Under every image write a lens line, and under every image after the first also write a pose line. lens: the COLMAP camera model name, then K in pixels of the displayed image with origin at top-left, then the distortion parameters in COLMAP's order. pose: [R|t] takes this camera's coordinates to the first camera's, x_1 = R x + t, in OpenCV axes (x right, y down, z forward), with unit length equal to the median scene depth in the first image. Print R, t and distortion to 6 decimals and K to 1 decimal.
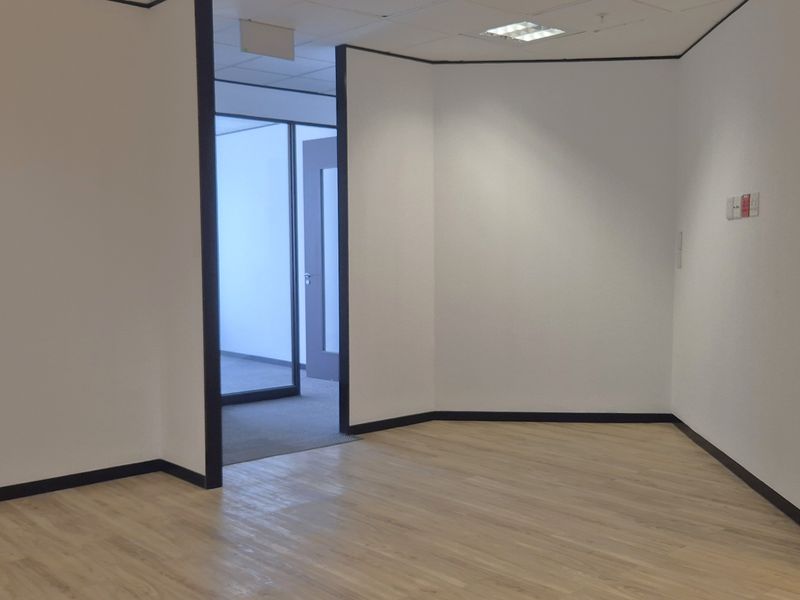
lens RADIAL K [[879.2, 0, 400.0], [0, 879.2, 300.0], [0, 0, 1]] dist [0.047933, -0.015737]
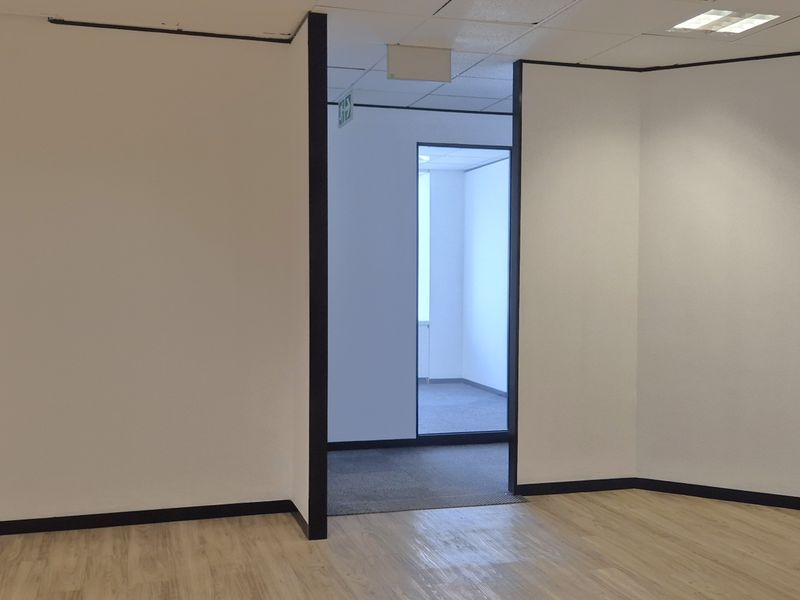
lens RADIAL K [[879.2, 0, 400.0], [0, 879.2, 300.0], [0, 0, 1]] dist [0.047933, -0.015737]
pose [[0.904093, 0.022308, -0.426753, 0.224319], [-0.034111, 0.999217, -0.020033, -0.022952], [0.425972, 0.032669, 0.904147, 0.146435]]
